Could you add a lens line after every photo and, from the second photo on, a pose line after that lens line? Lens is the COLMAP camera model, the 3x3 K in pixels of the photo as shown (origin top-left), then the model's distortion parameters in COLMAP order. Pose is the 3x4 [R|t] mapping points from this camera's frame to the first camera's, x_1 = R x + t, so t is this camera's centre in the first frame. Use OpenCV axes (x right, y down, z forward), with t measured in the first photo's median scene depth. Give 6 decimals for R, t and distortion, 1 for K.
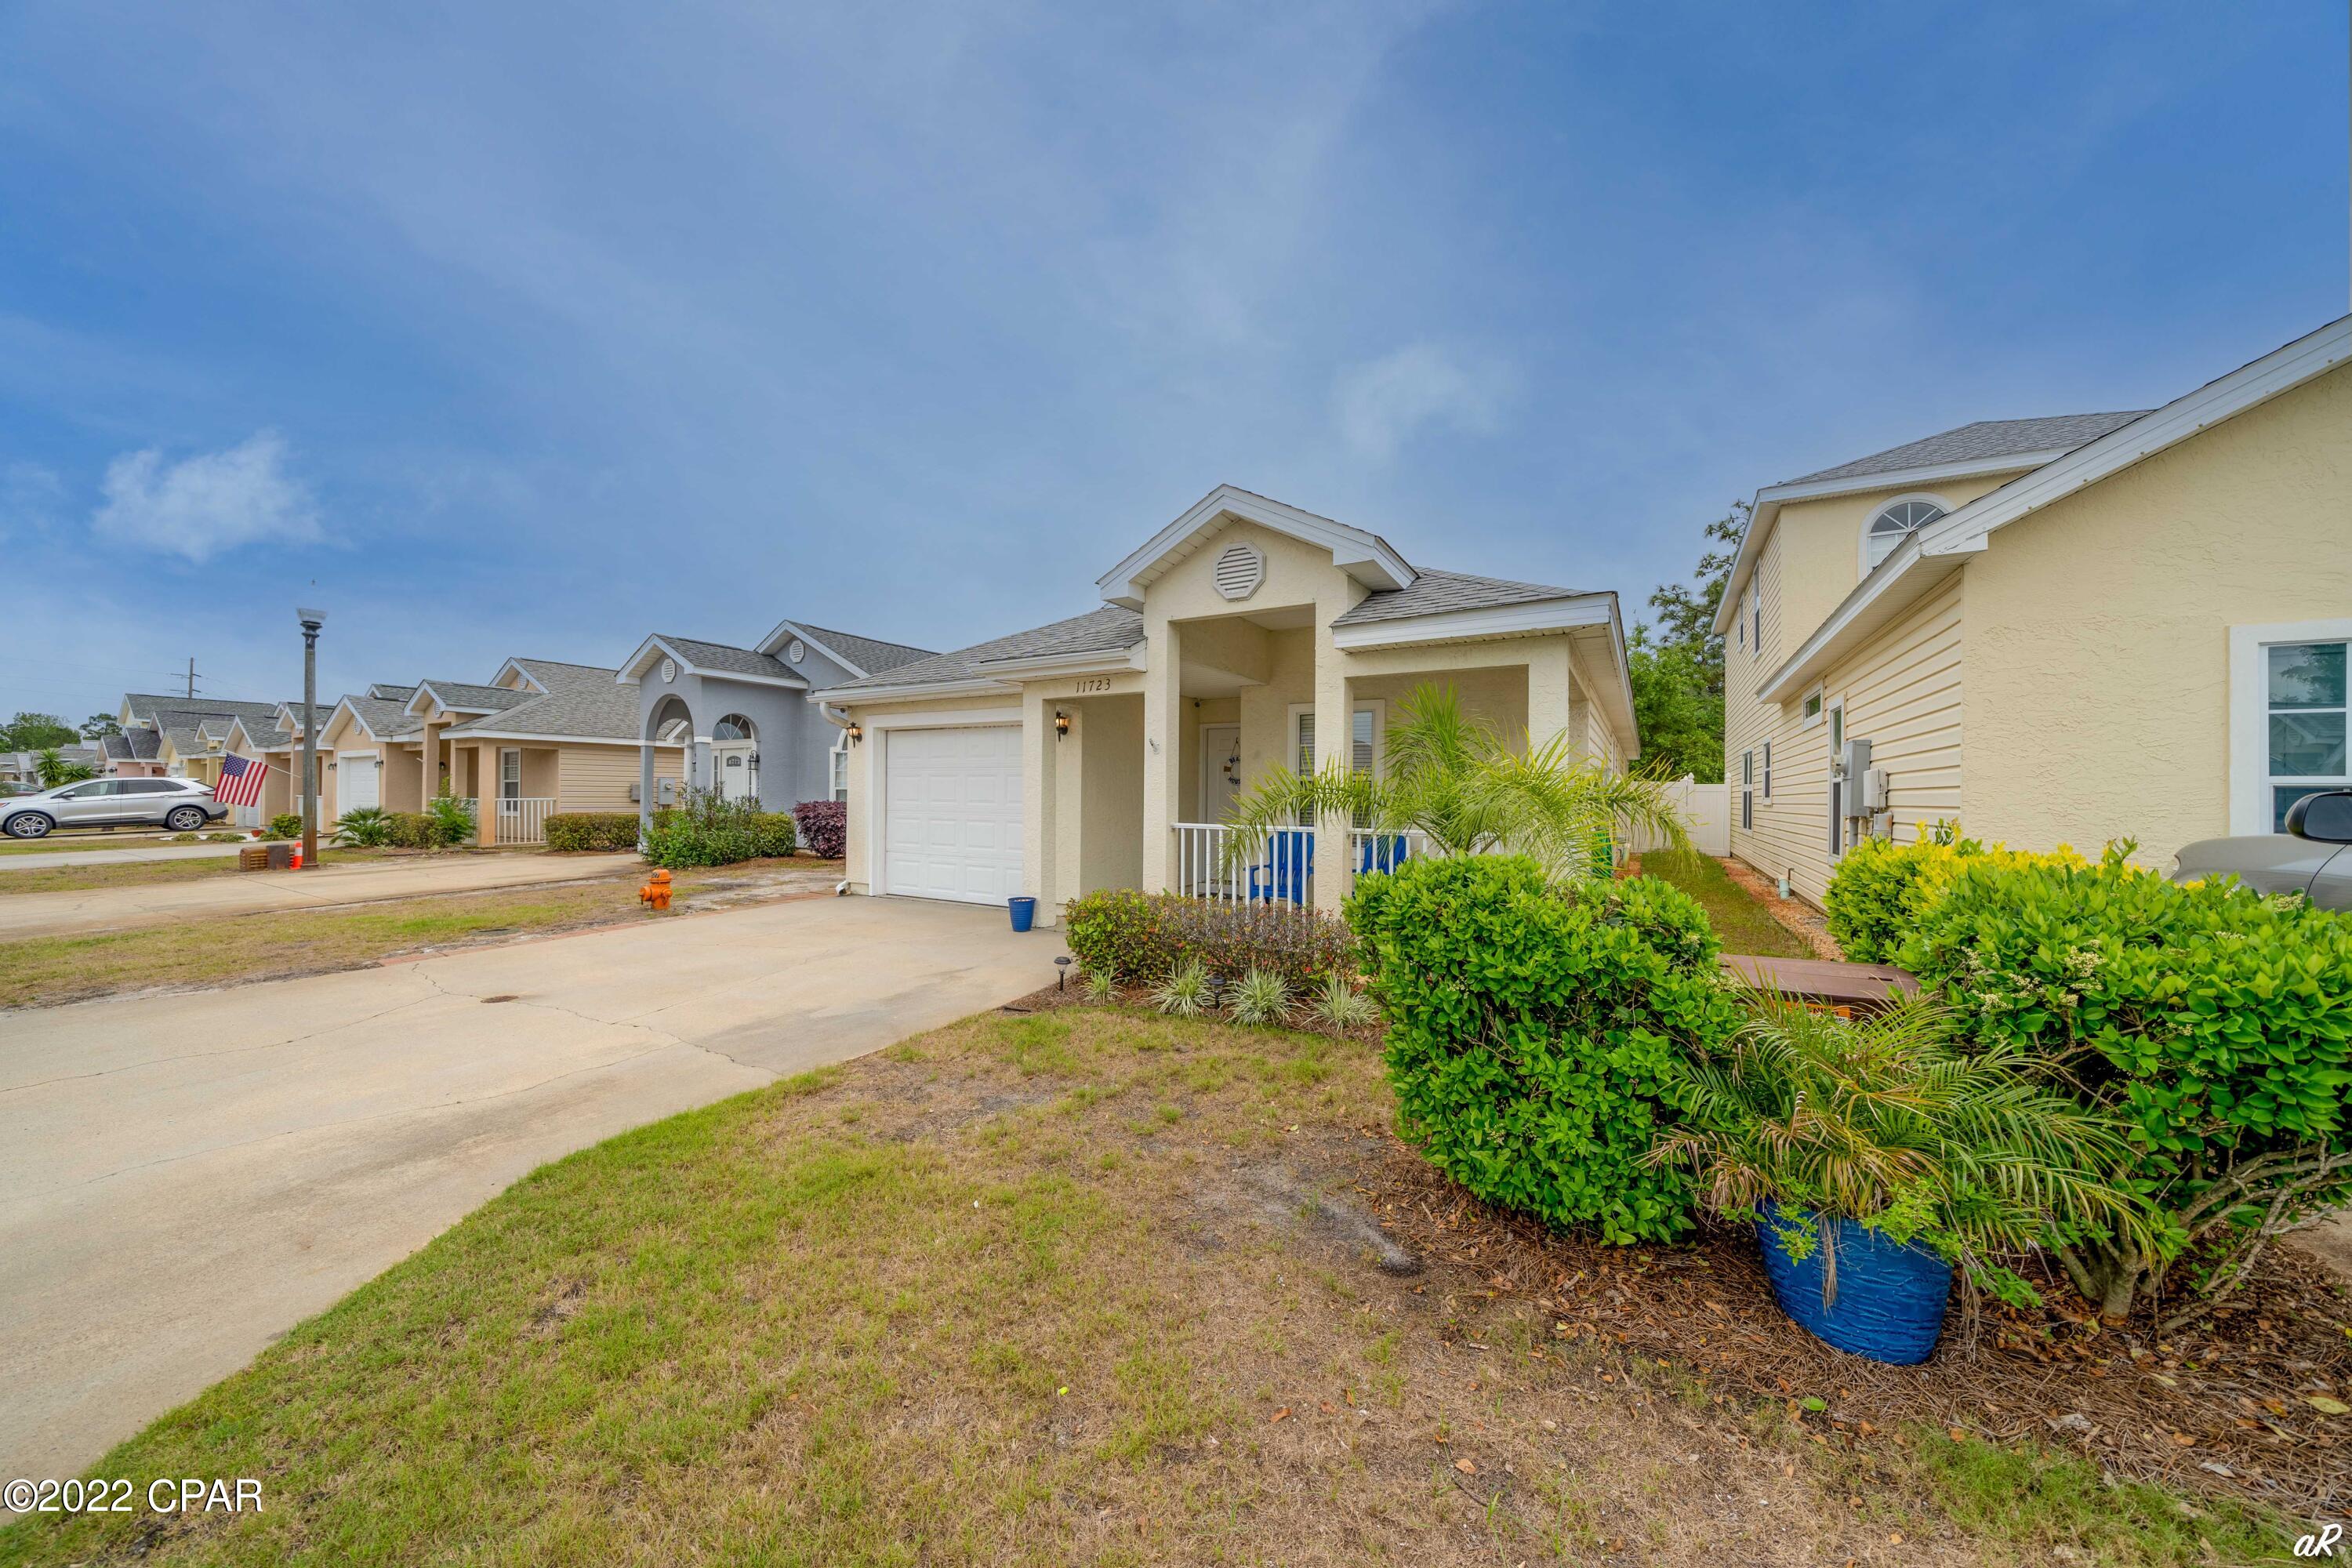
lens RADIAL K [[834.8, 0, 1190.5], [0, 834.8, 793.1], [0, 0, 1]] dist [-0.003163, -0.000285]
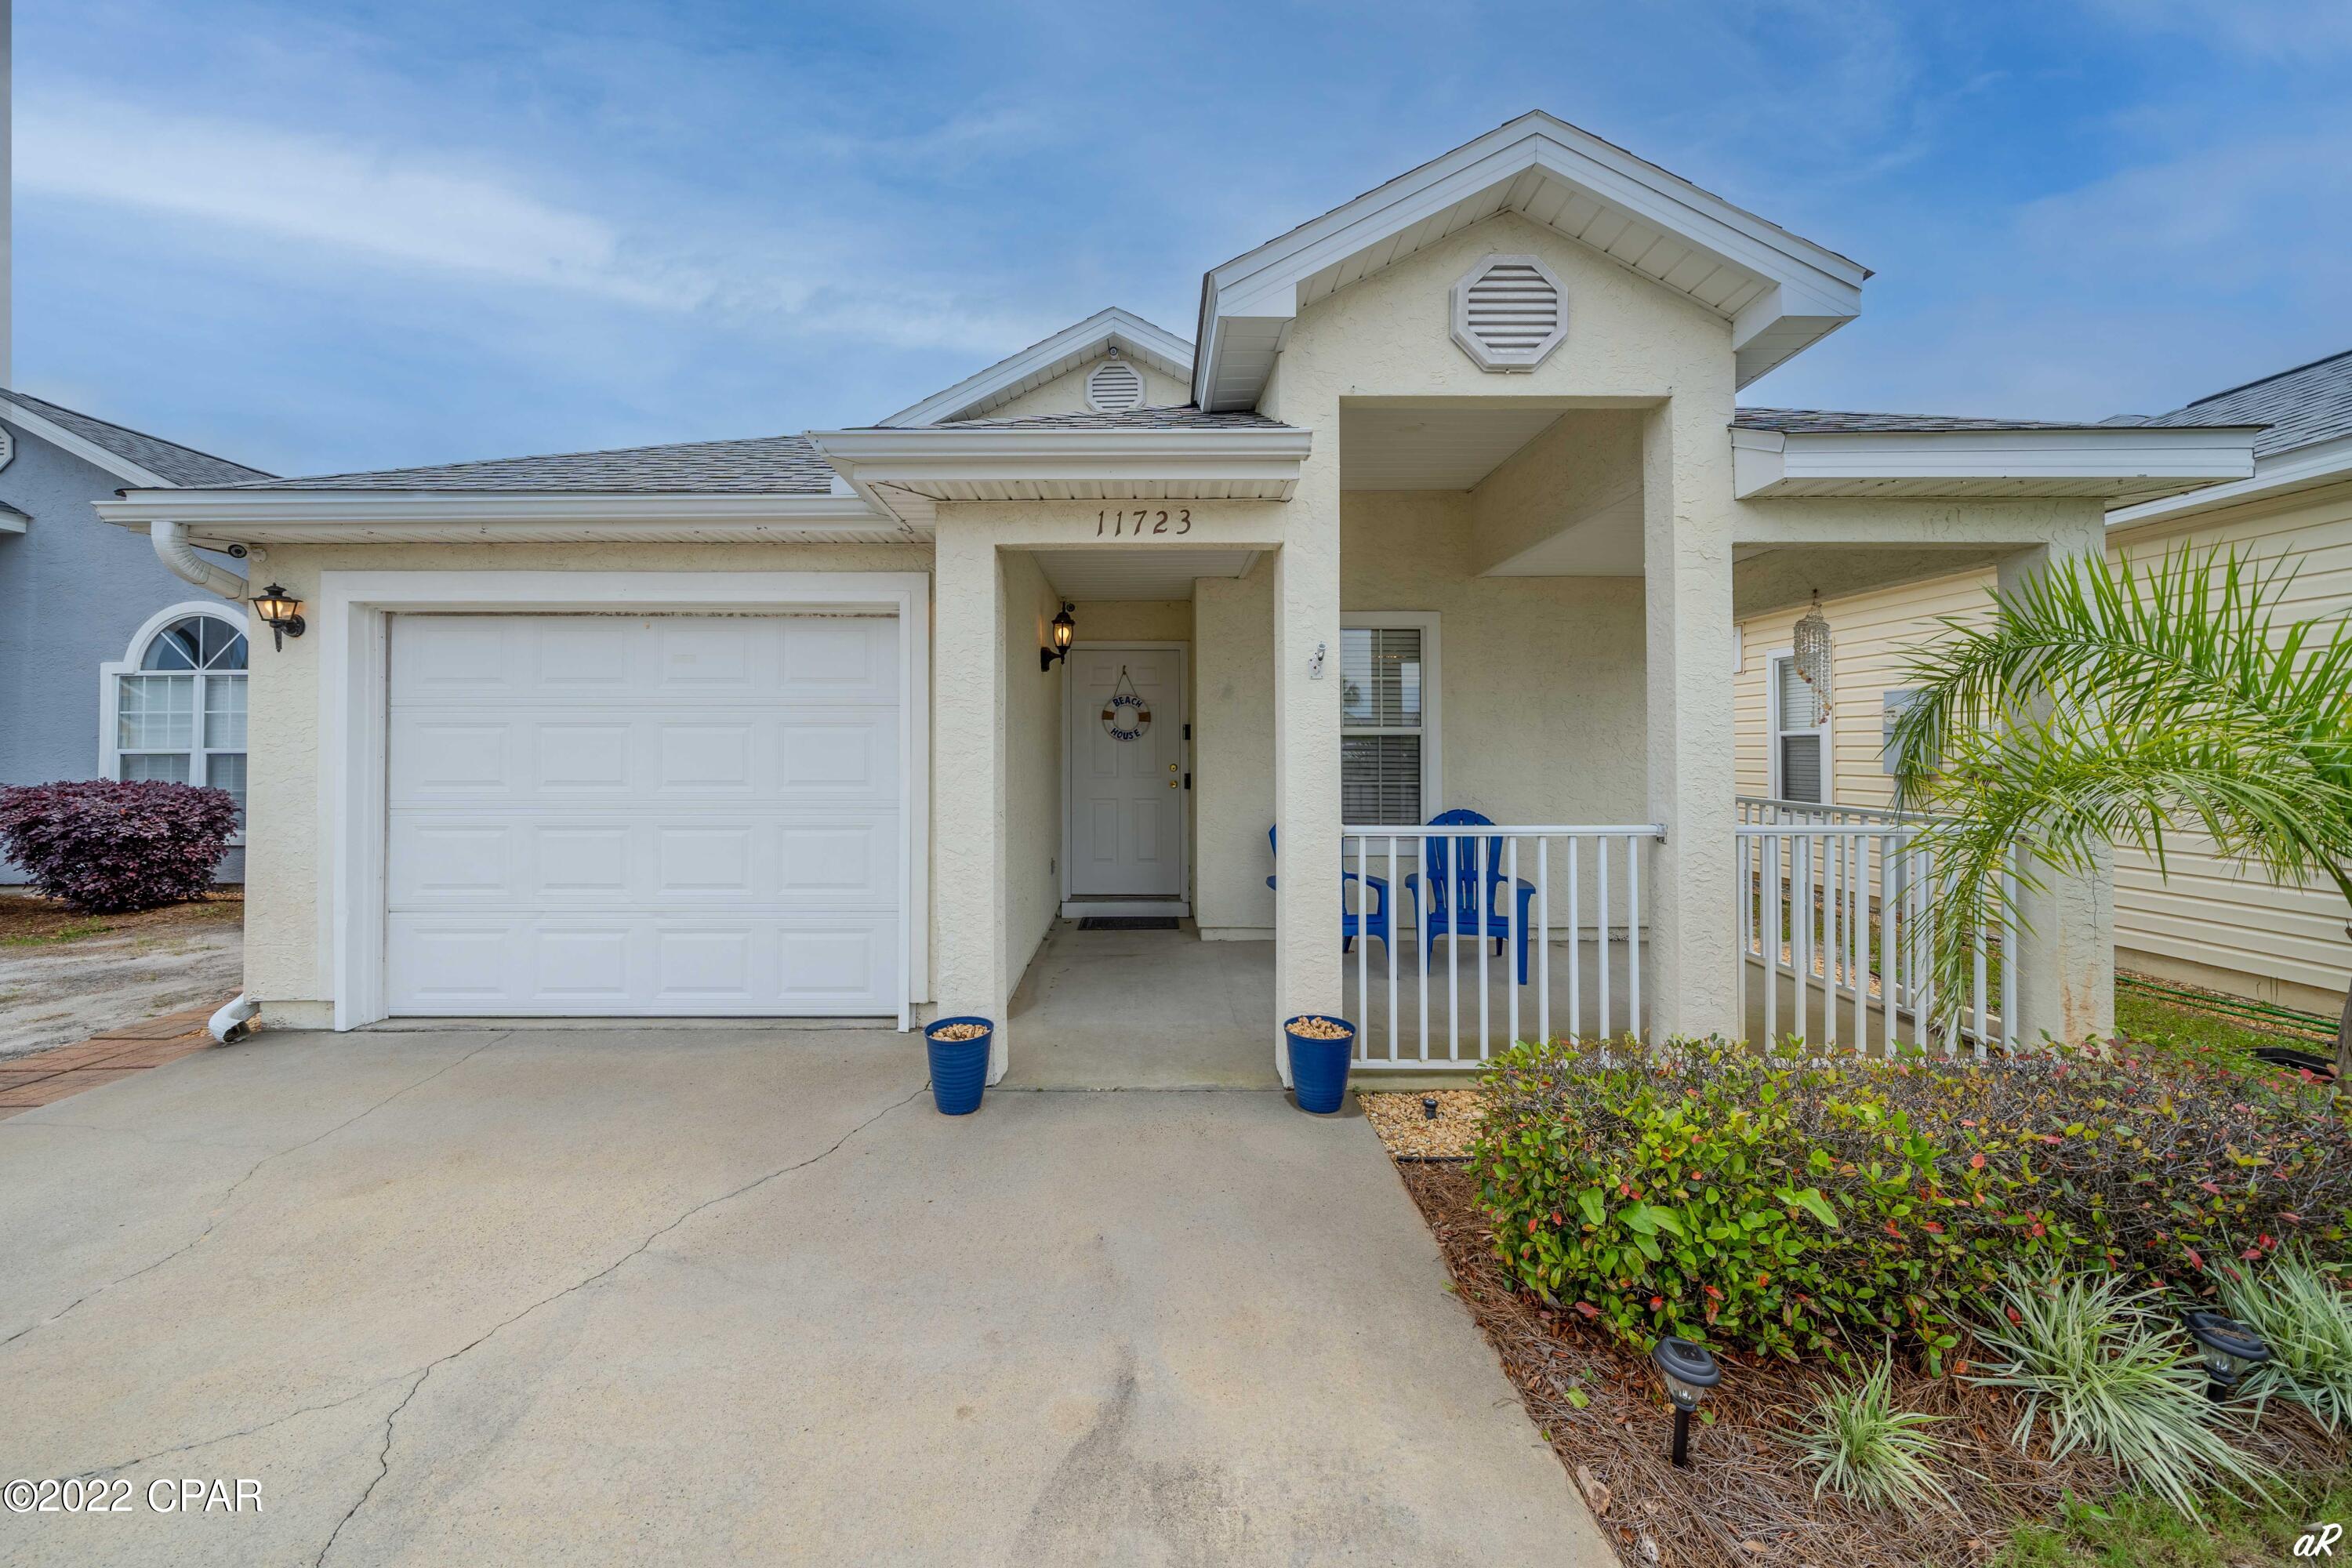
lens RADIAL K [[834.8, 0, 1174.0], [0, 834.8, 735.7], [0, 0, 1]] dist [-0.003163, -0.000285]
pose [[0.855147, -0.003834, 0.518372, -0.328946], [0.009108, 0.999929, -0.007630, -0.011526], [-0.518306, 0.011246, 0.855121, 0.606138]]
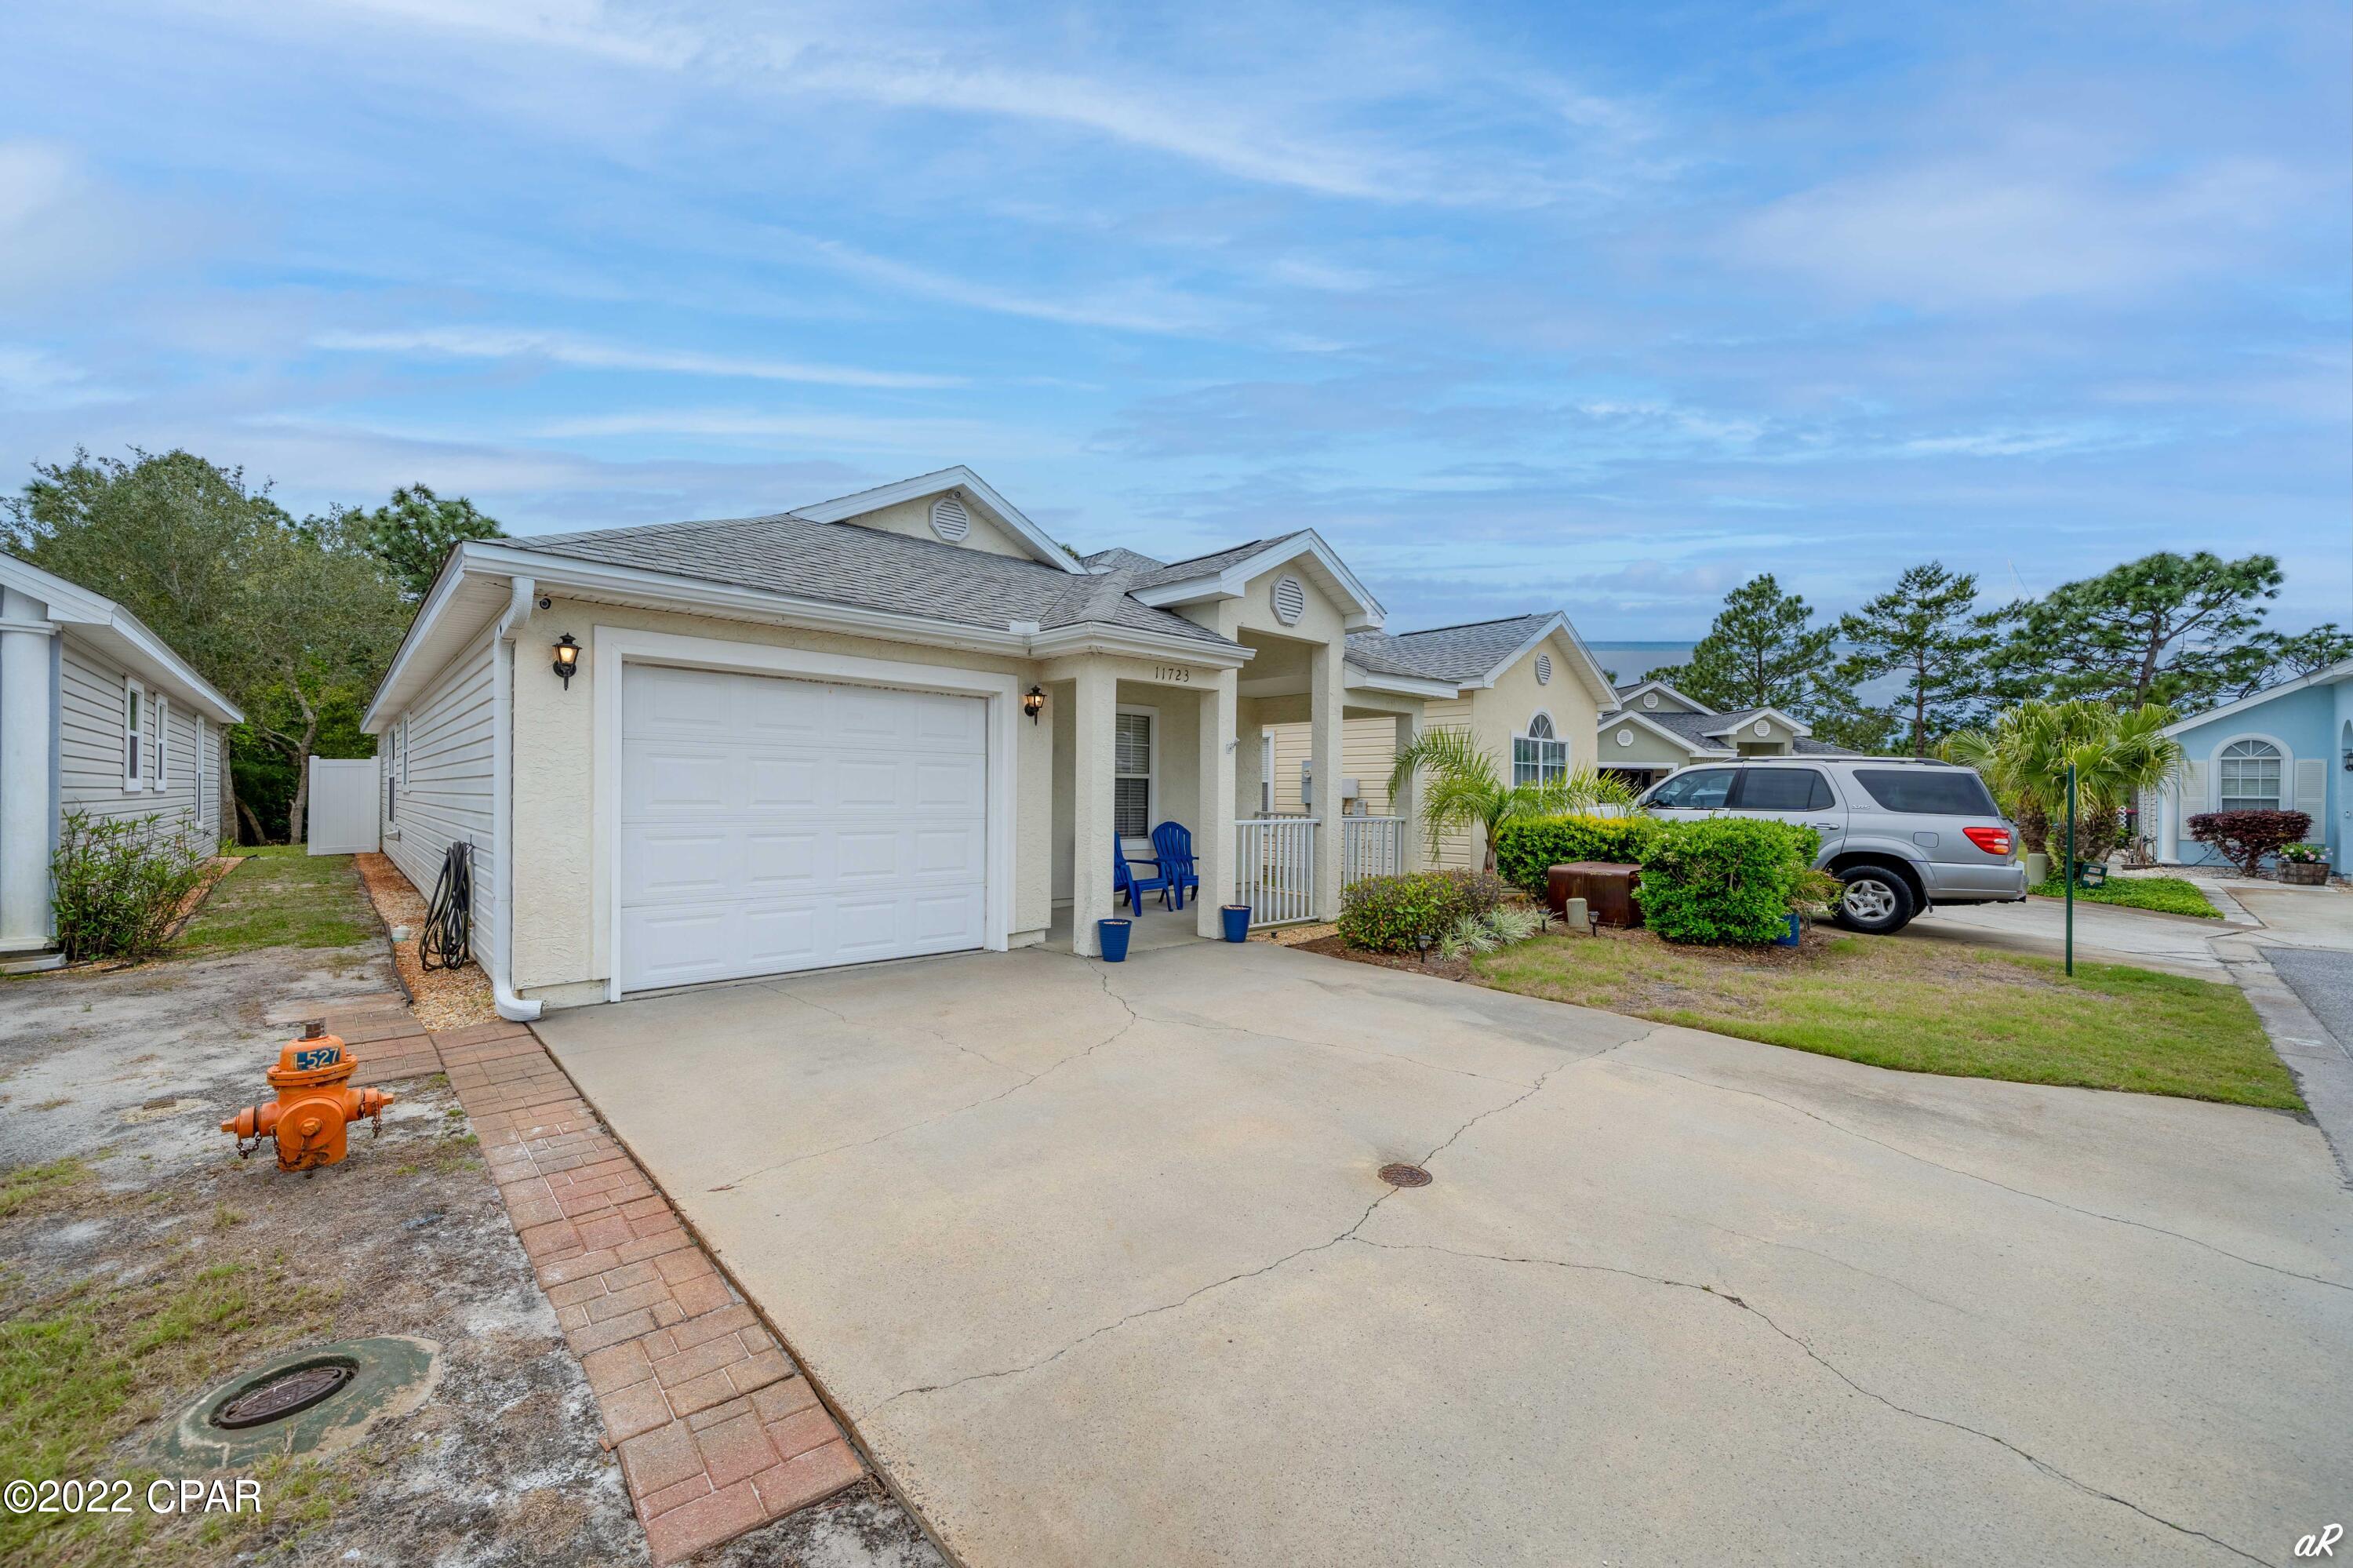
lens RADIAL K [[884.4, 0, 1193.3], [0, 884.4, 787.8], [0, 0, 1]] dist [-0.003692, -0.000077]
pose [[0.261400, -0.003016, 0.965226, -1.036525], [-0.010895, 0.999922, 0.006075, -0.009724], [-0.965169, -0.012104, 0.261346, 0.713169]]
